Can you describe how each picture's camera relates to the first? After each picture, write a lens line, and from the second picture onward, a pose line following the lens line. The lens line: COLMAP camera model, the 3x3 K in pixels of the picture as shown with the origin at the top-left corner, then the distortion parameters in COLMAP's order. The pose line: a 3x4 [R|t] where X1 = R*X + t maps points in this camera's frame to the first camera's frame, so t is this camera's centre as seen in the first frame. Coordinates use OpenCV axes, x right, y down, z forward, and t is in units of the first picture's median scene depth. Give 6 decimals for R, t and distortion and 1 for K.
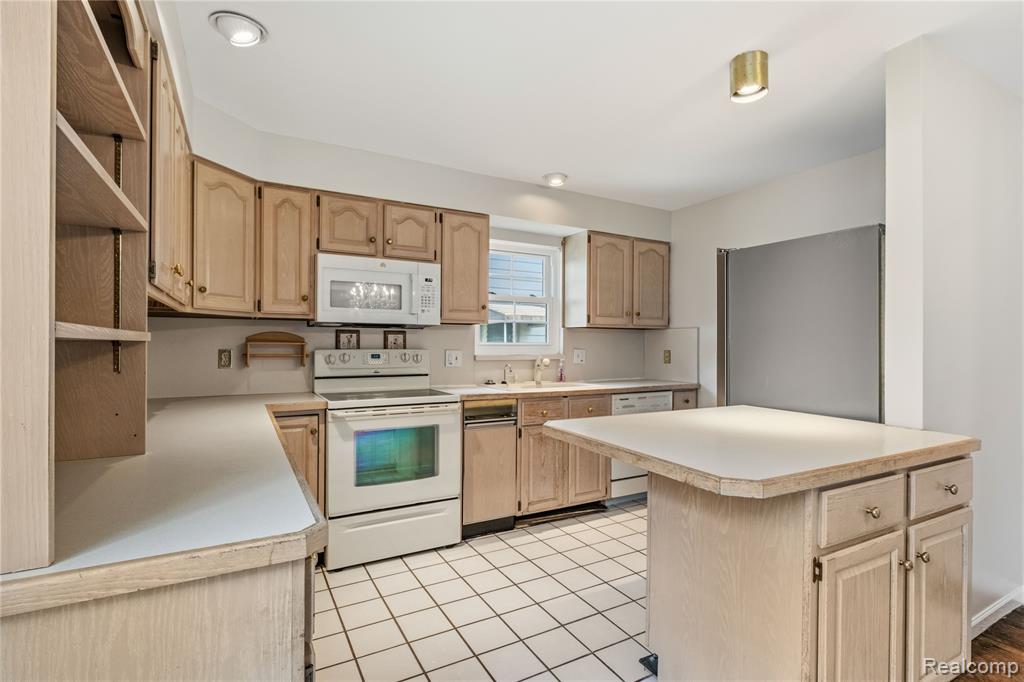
lens RADIAL K [[488.0, 0, 513.1], [0, 488.0, 346.3], [0, 0, 1]] dist [0.000304, -0.000107]
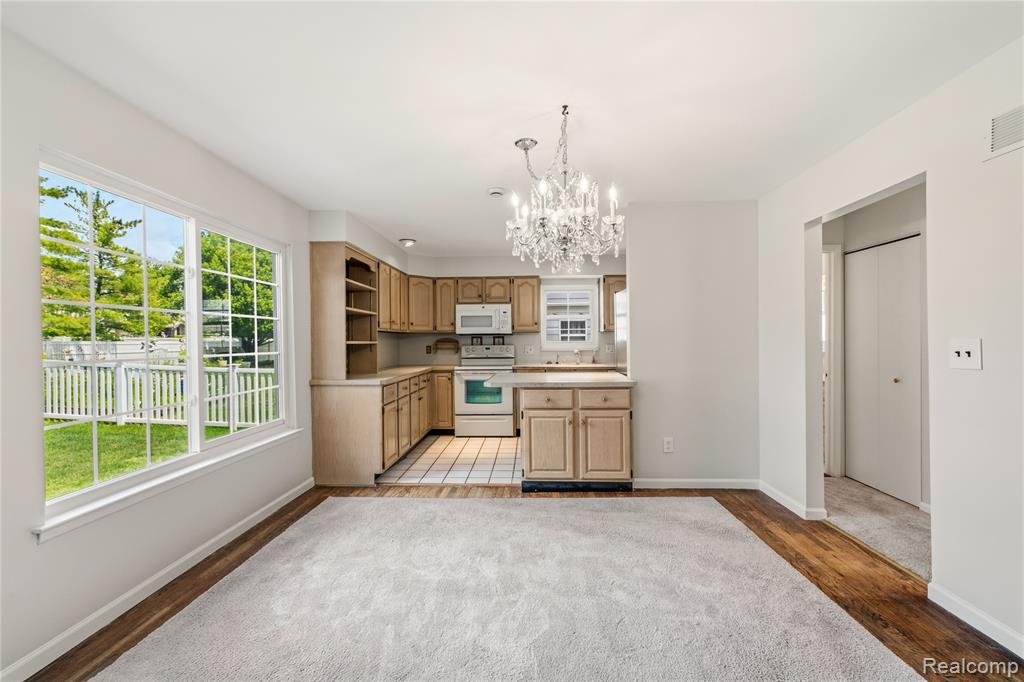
lens RADIAL K [[429.6, 0, 513.0], [0, 429.6, 344.4], [0, 0, 1]] dist [-0.000149, 0.000507]
pose [[0.853290, -0.007984, -0.521375, 0.798985], [0.010031, 0.999949, 0.001105, 0.001148], [0.521340, -0.006173, 0.853327, -0.547901]]
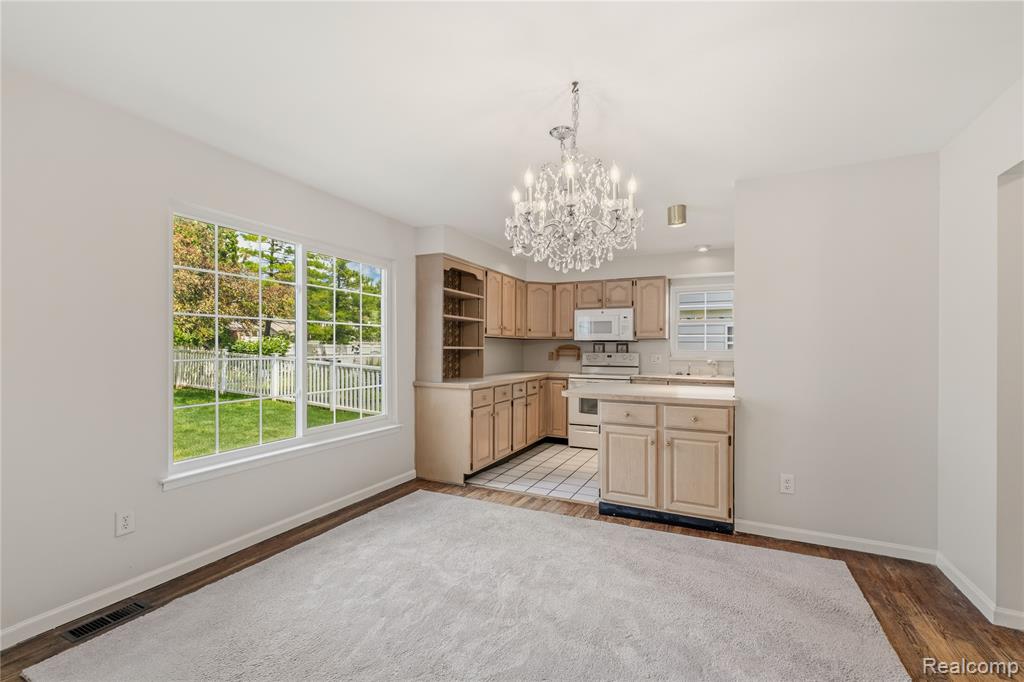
lens RADIAL K [[436.9, 0, 515.8], [0, 436.9, 350.1], [0, 0, 1]] dist [-0.001051, 0.000563]
pose [[0.580160, 0.001586, -0.814501, 0.960689], [-0.006440, 0.999976, -0.002640, 0.002108], [0.814477, 0.006777, 0.580156, -0.351639]]
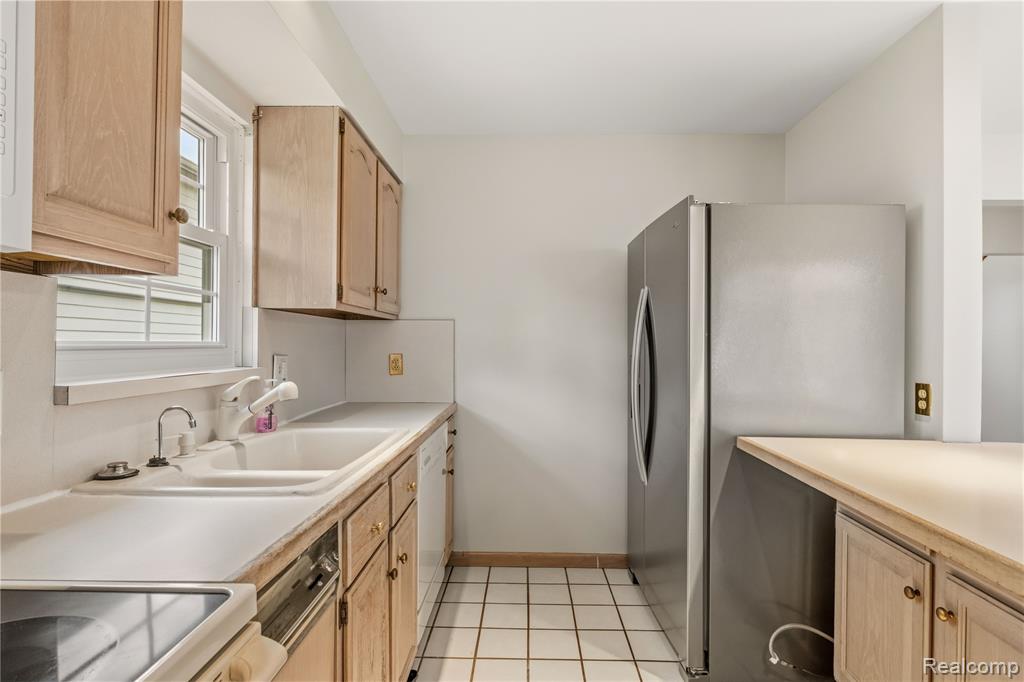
lens RADIAL K [[518.9, 0, 512.0], [0, 518.9, 341.0], [0, 0, 1]] dist [0.000743, 0.000133]
pose [[0.507408, 0.003263, 0.861700, -0.238410], [0.000280, 0.999992, -0.003952, -0.007659], [-0.861706, 0.002247, 0.507403, 0.709663]]
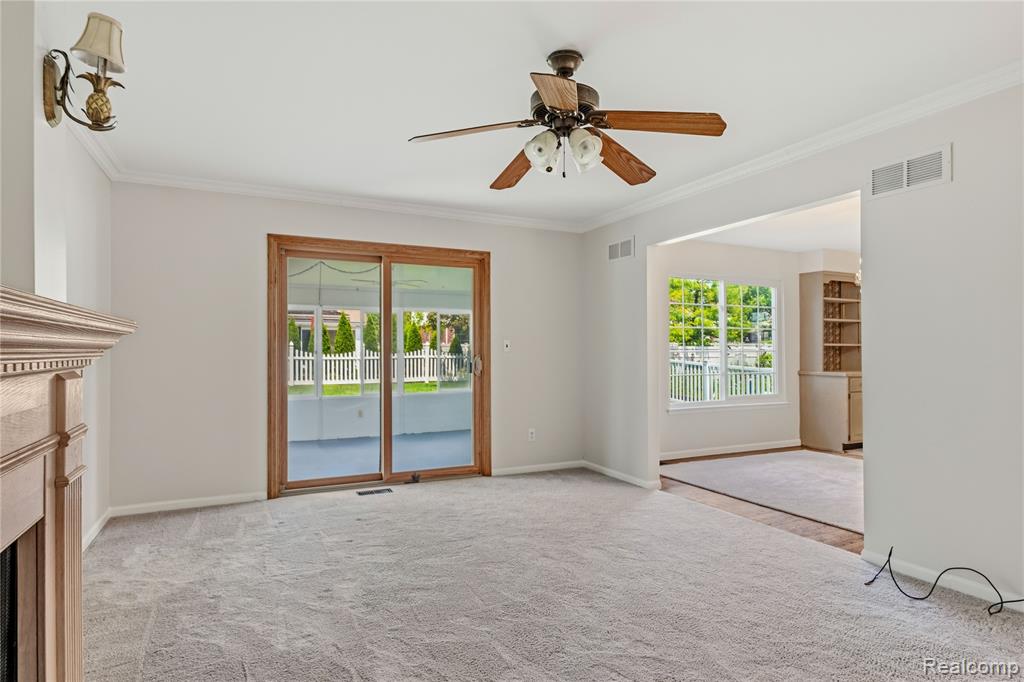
lens RADIAL K [[581.0, 0, 512.0], [0, 581.0, 341.0], [0, 0, 1]] dist [-0.000857, -0.000211]
pose [[-0.057307, -0.021347, -0.998128, 2.021349], [-0.007744, 0.999751, -0.020937, 0.034544], [0.998327, 0.006529, -0.057458, -0.817191]]
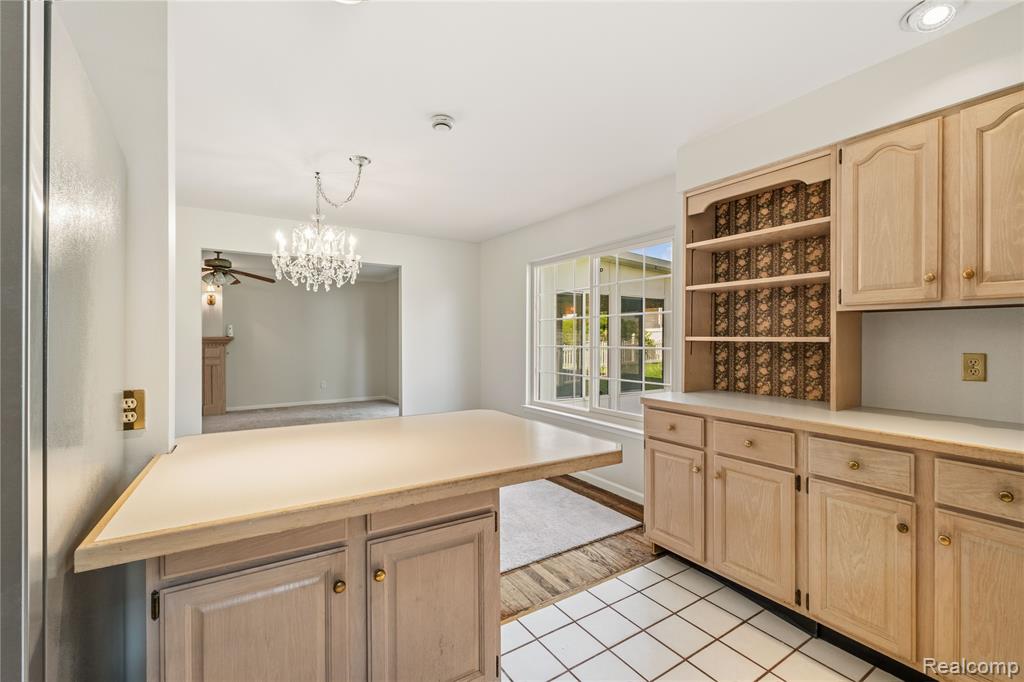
lens RADIAL K [[439.7, 0, 514.3], [0, 439.7, 337.0], [0, 0, 1]] dist [-0.000148, 0.000498]
pose [[-0.997675, -0.002122, -0.068119, 0.173117], [-0.002438, 0.999987, 0.004557, -0.013013], [0.068109, 0.004713, -0.997667, 1.022662]]
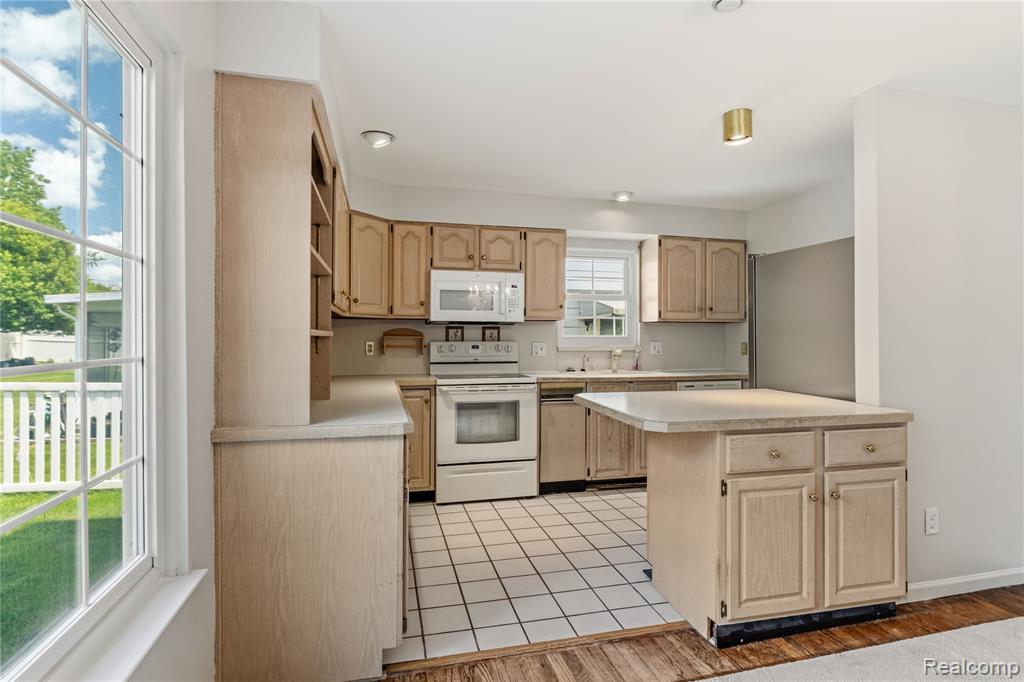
lens RADIAL K [[518.5, 0, 512.0], [0, 518.5, 335.3], [0, 0, 1]] dist [-0.000151, -0.000017]
pose [[0.965602, -0.003583, -0.260001, 0.163166], [0.001633, 0.999969, -0.007716, 0.000743], [0.260021, 0.007026, 0.965577, -0.281239]]
